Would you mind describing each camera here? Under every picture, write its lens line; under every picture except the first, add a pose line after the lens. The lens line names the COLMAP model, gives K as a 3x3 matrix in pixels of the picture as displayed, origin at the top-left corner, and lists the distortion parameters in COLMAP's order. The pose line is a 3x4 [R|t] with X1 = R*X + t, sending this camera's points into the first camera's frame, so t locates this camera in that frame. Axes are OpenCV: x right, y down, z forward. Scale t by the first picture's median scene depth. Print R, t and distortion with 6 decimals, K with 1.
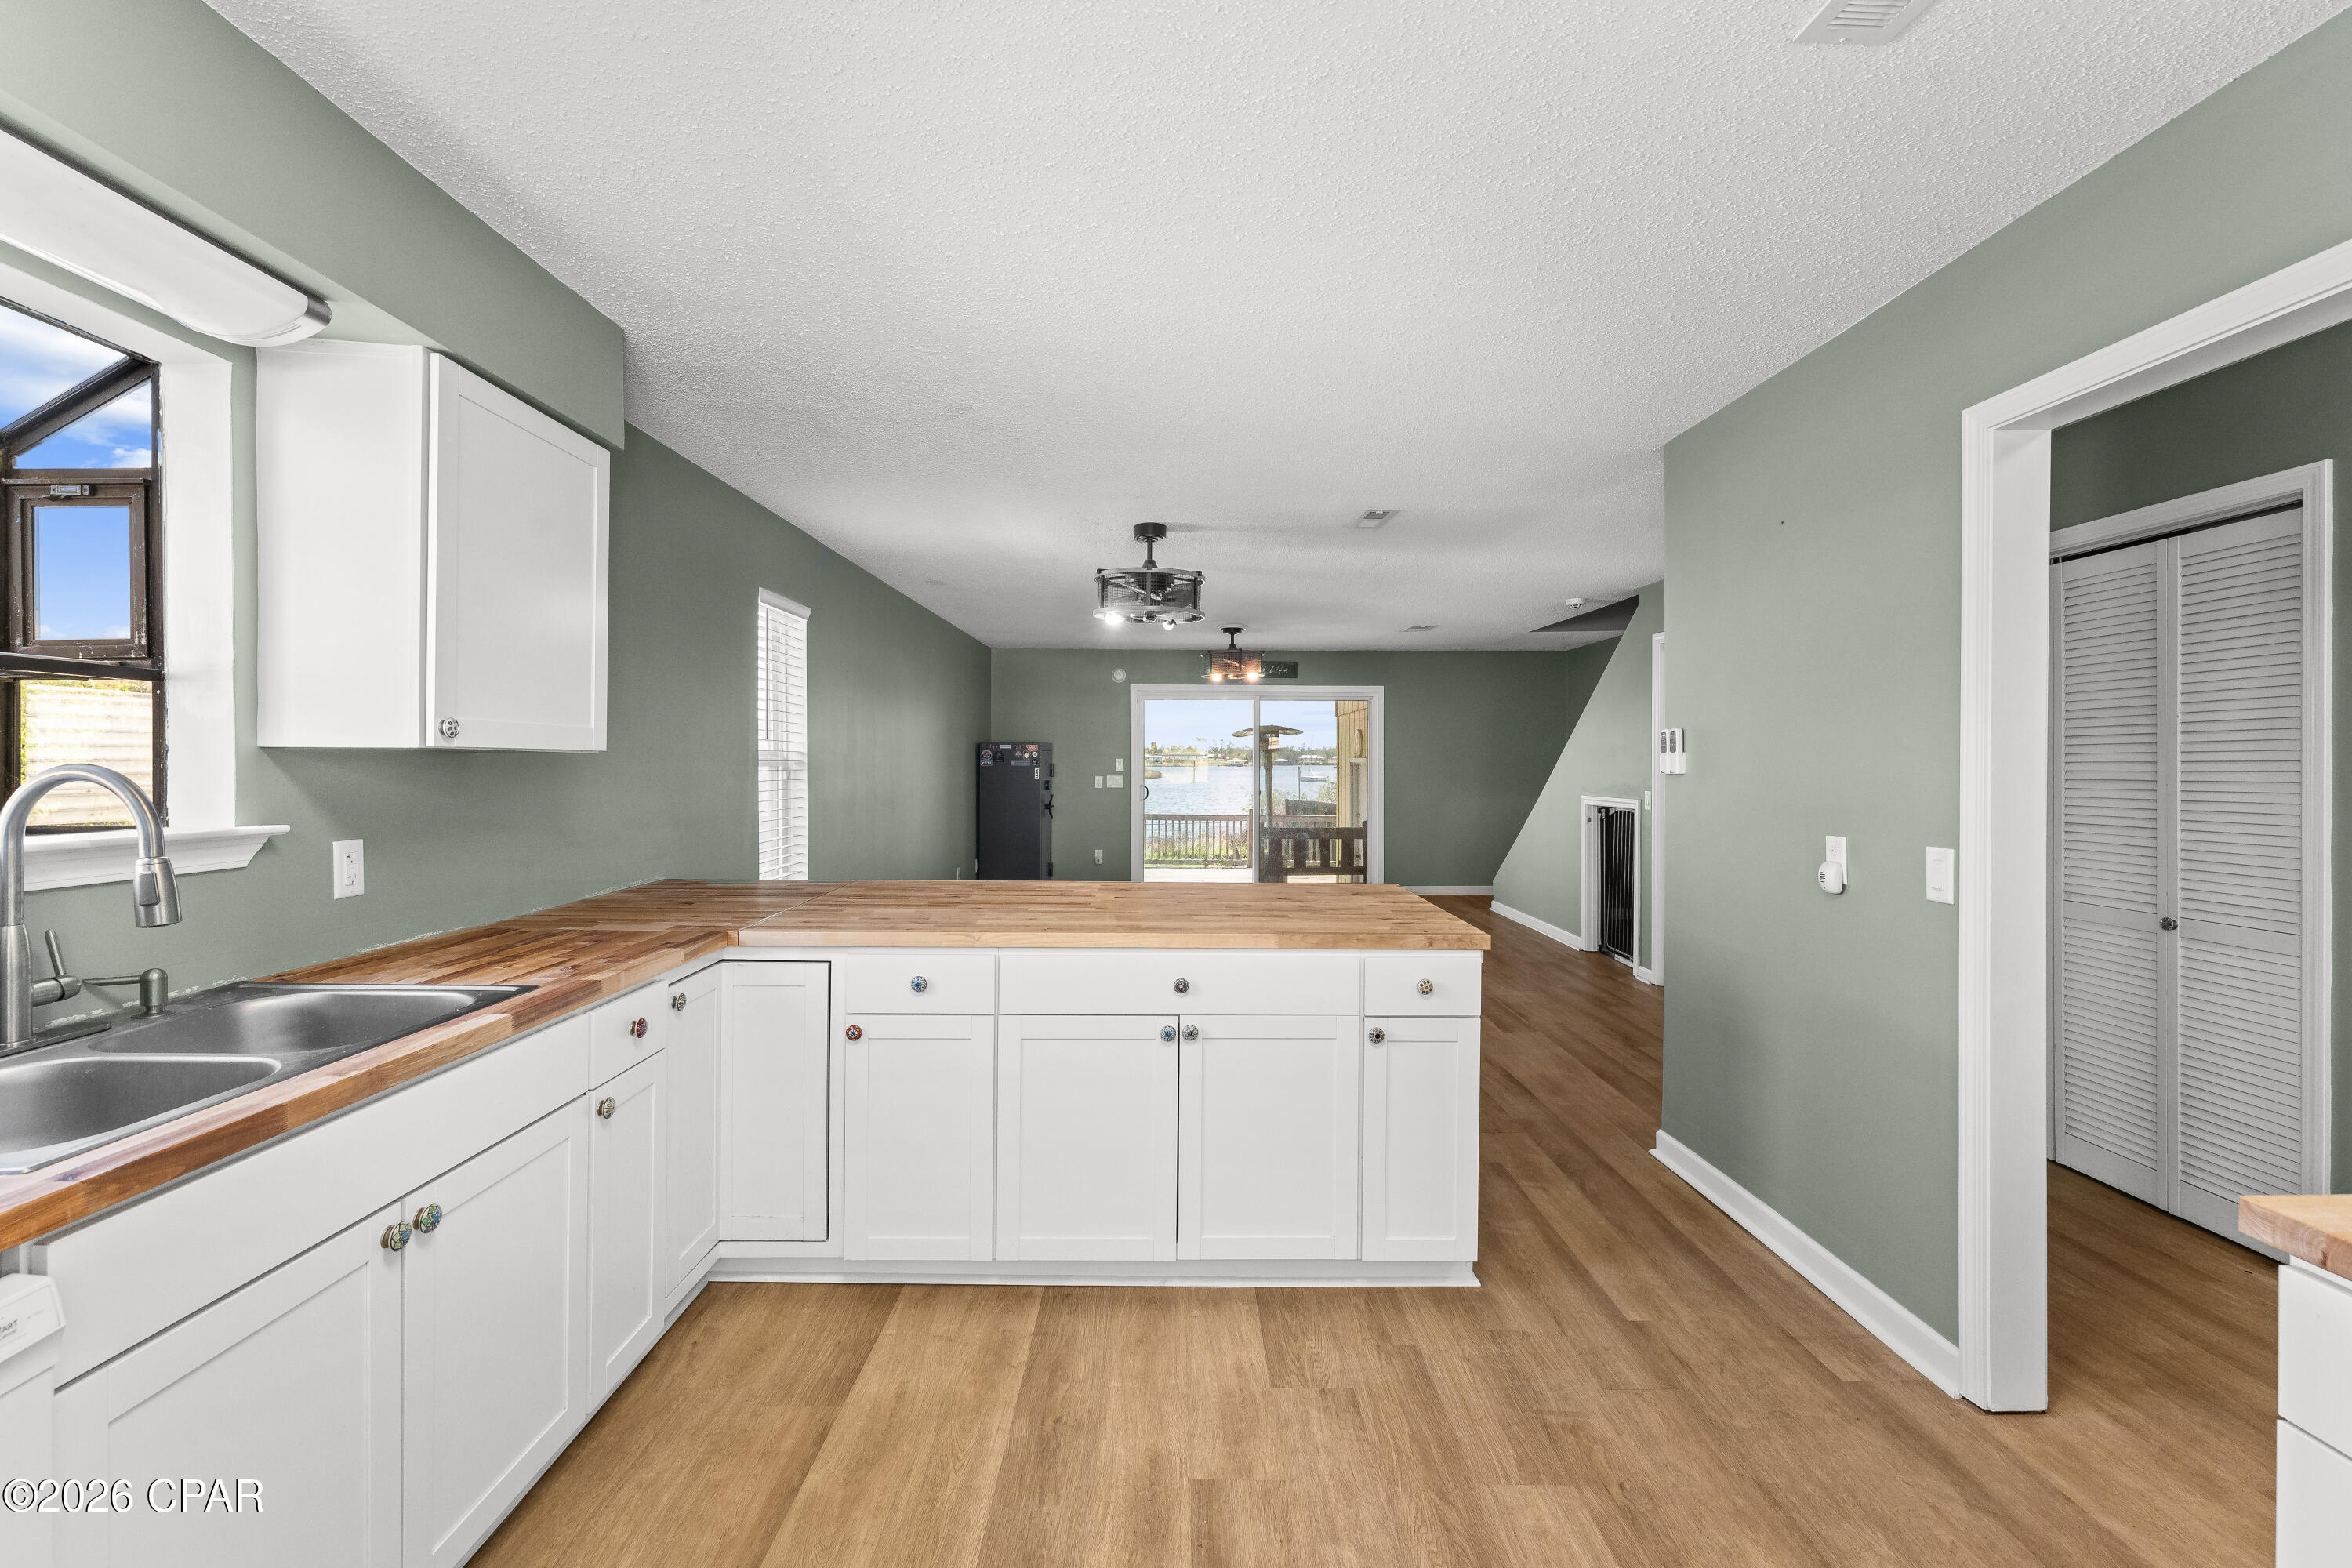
lens RADIAL K [[994.1, 0, 1182.5], [0, 994.1, 758.6], [0, 0, 1]] dist [-0.000429, -0.000218]
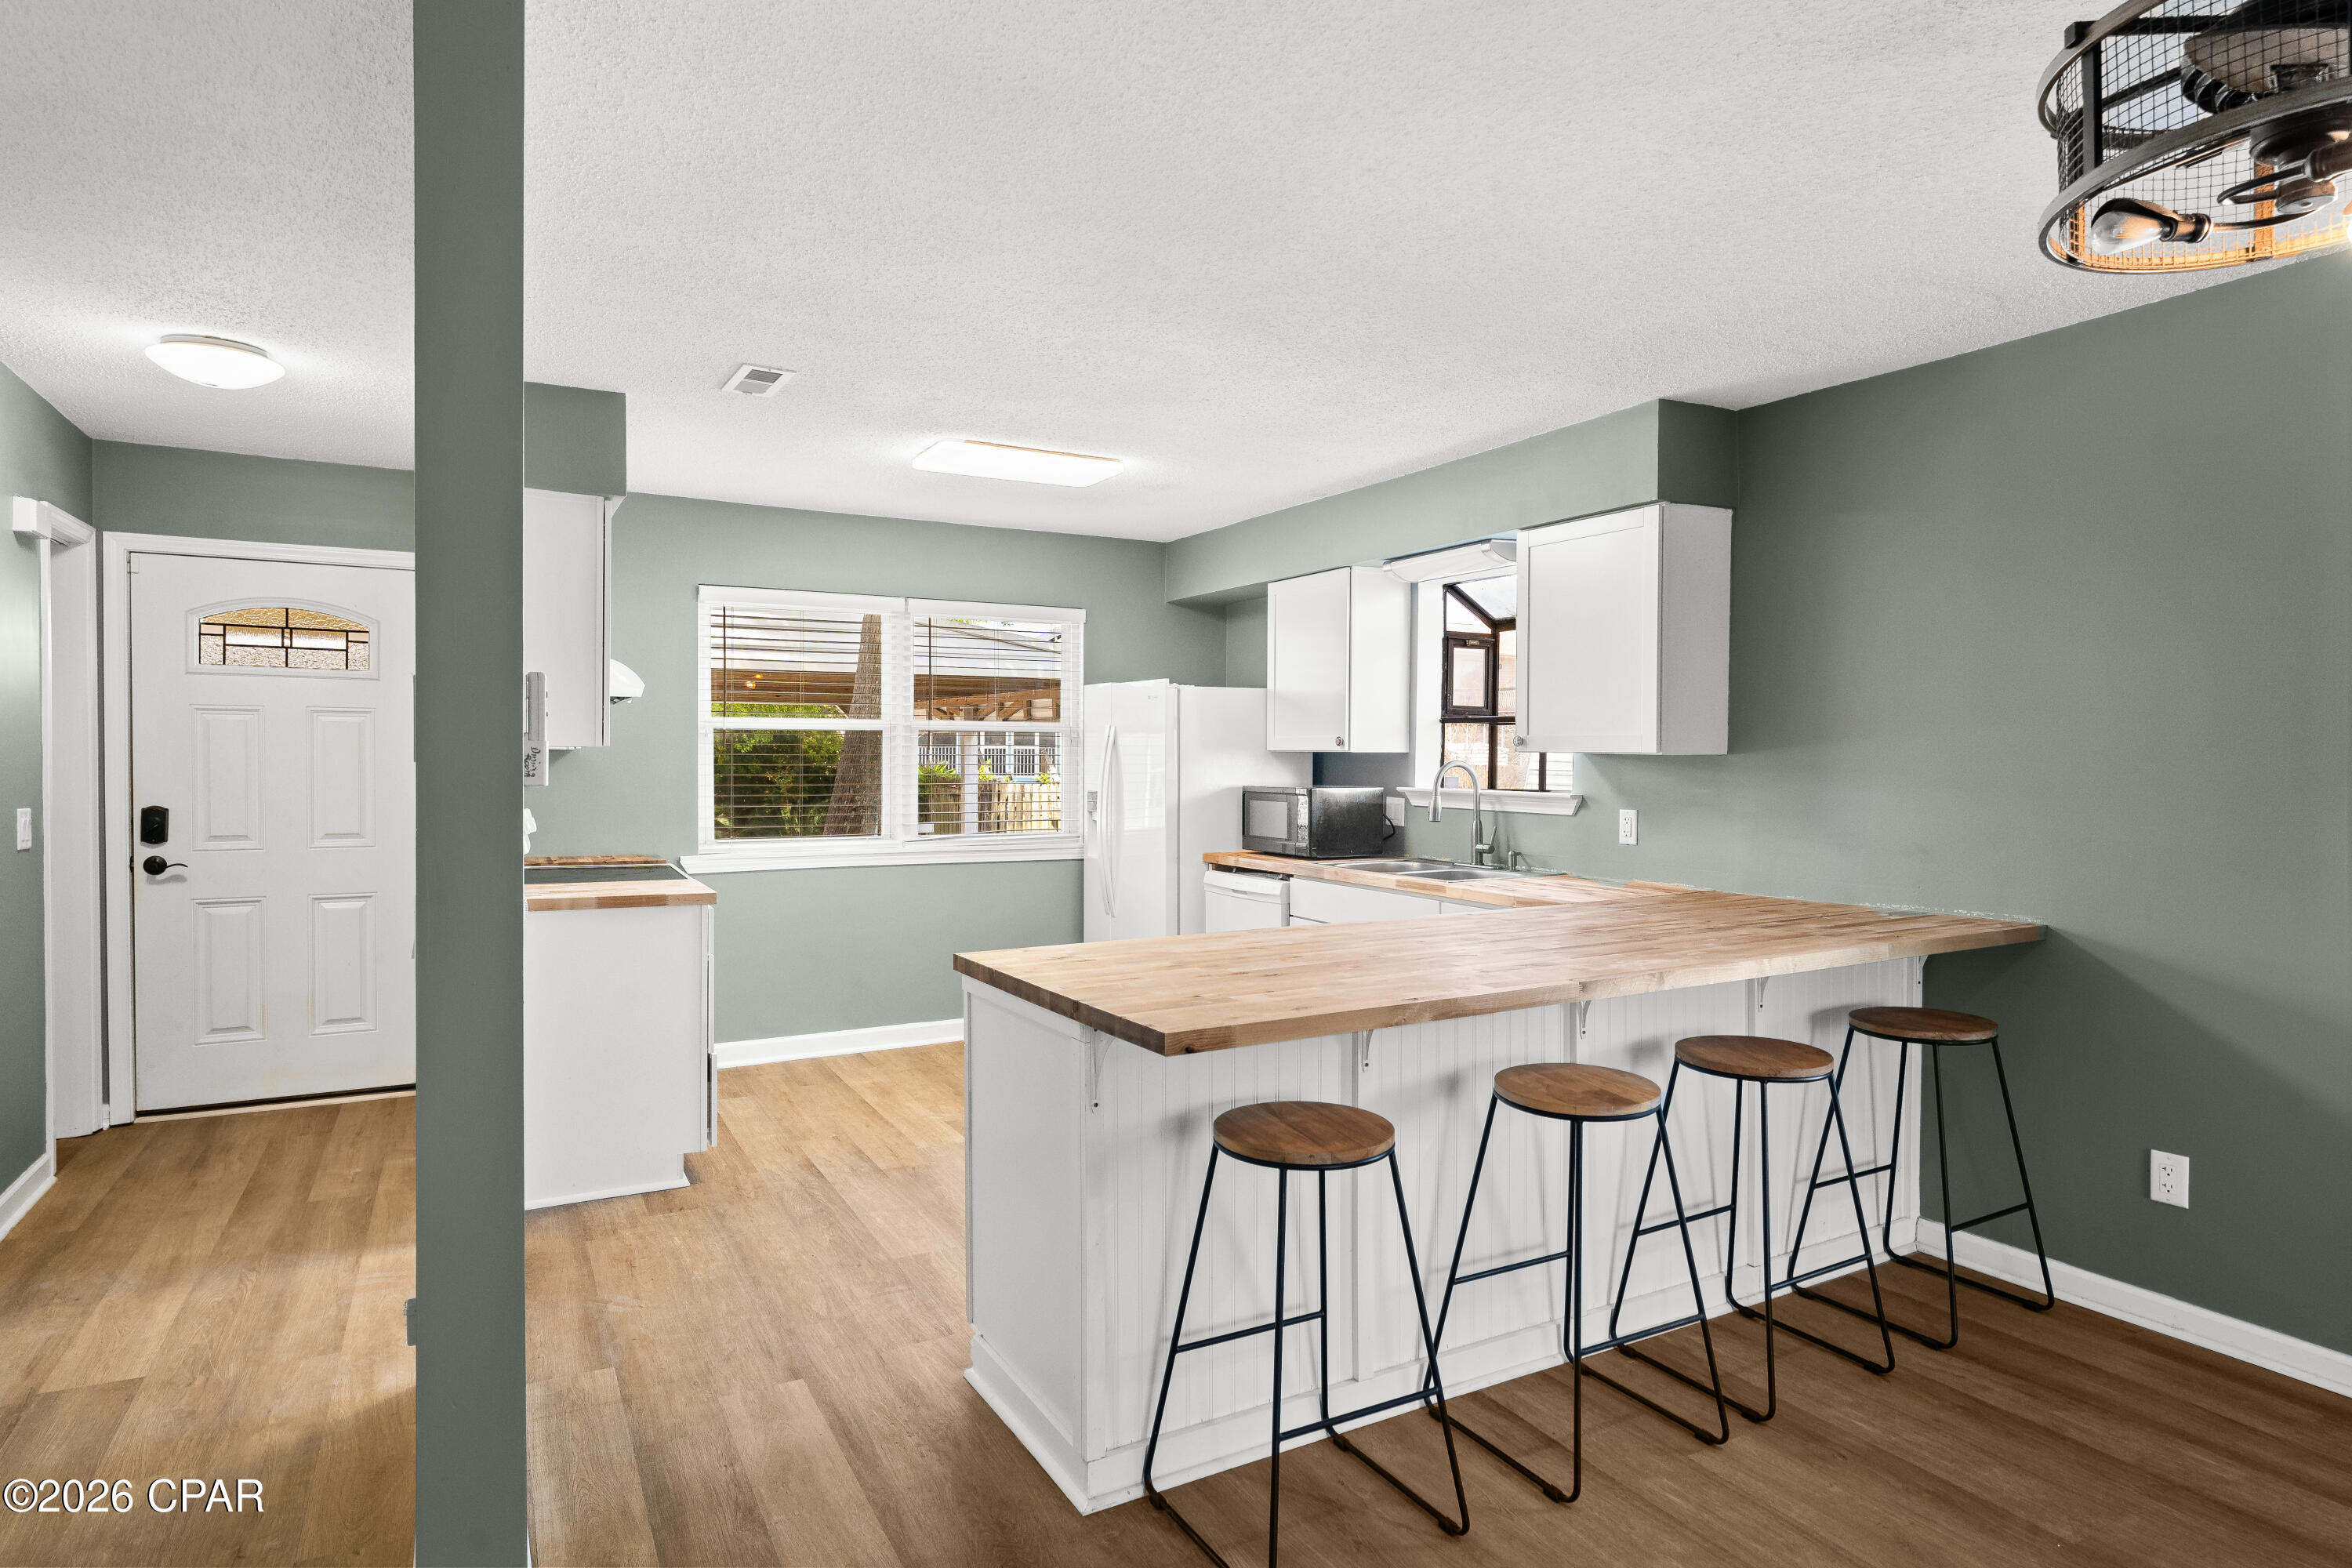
lens RADIAL K [[1288.8, 0, 1176.0], [0, 1288.8, 784.0], [0, 0, 1]] dist [-0.000213, 0.000792]
pose [[-0.884170, 0.003681, -0.467152, 0.577732], [-0.005364, 0.999823, 0.018030, 0.004358], [0.467135, 0.018448, -0.883993, 1.815806]]
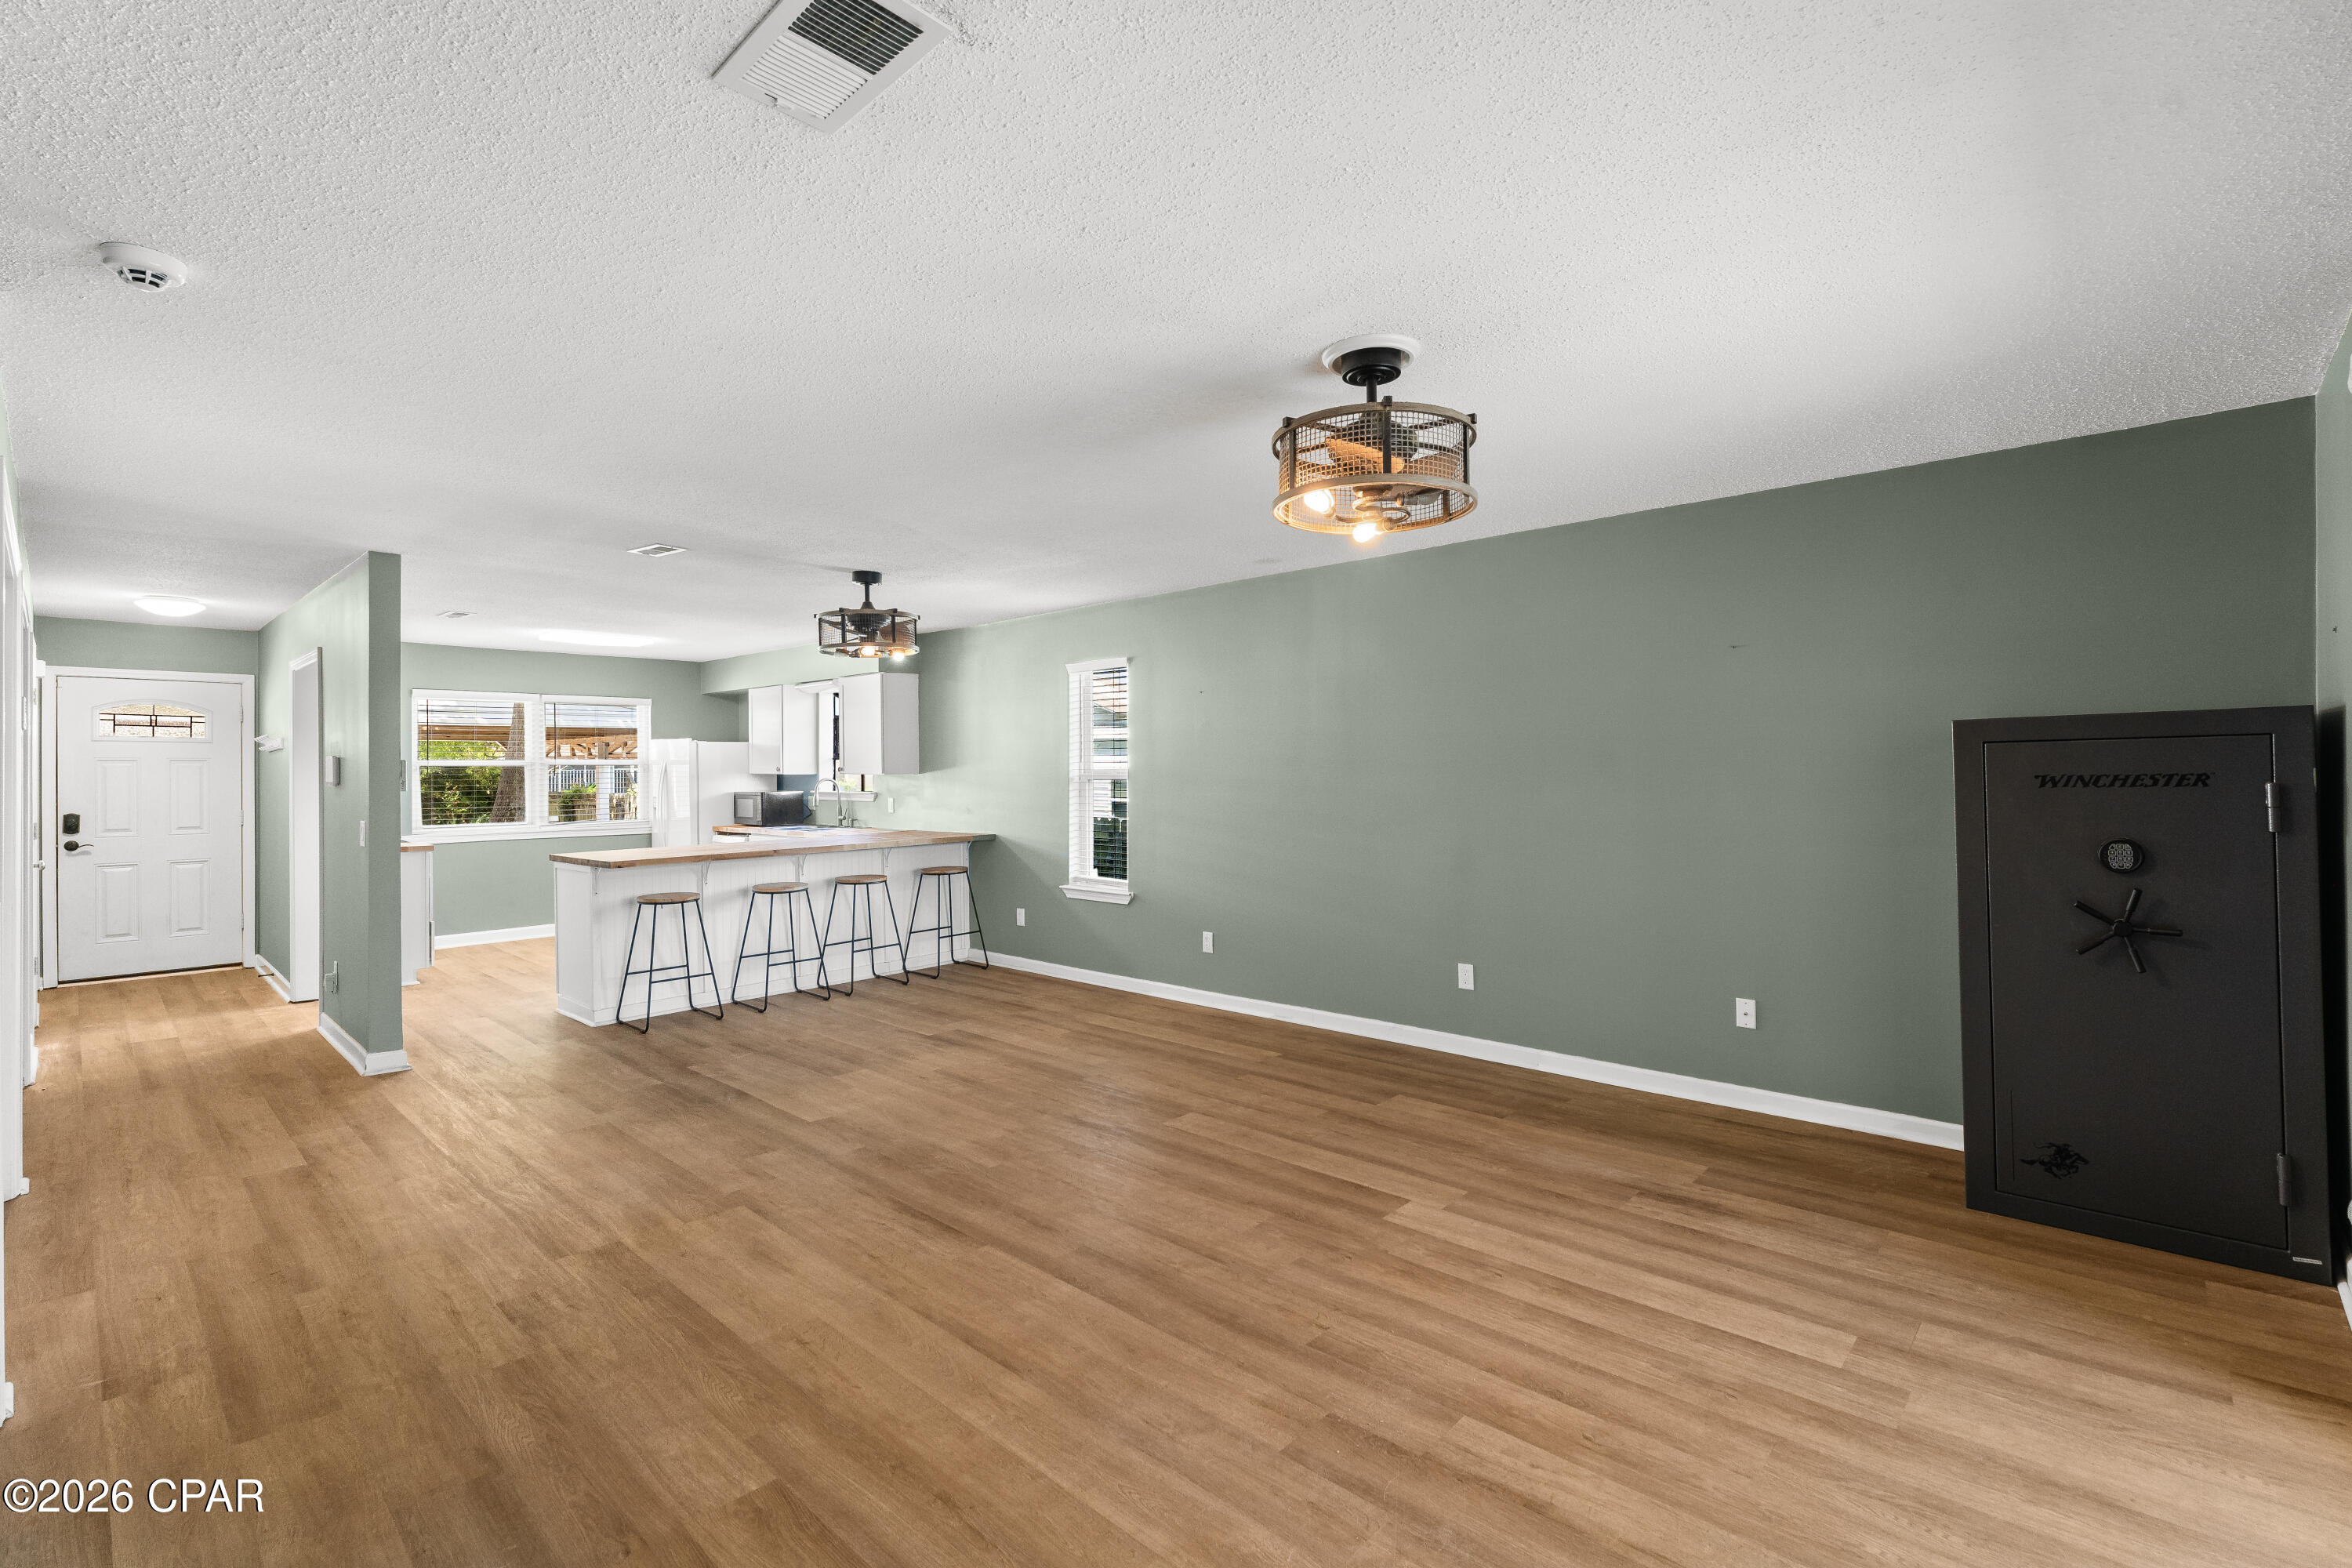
lens RADIAL K [[1046.0, 0, 1171.8], [0, 1046.0, 776.4], [0, 0, 1]] dist [-0.000378, -0.000367]
pose [[-0.695862, 0.008851, -0.718121, 0.913648], [0.009400, 0.999951, 0.003216, -0.001338], [0.718114, -0.004512, -0.695911, 3.261802]]
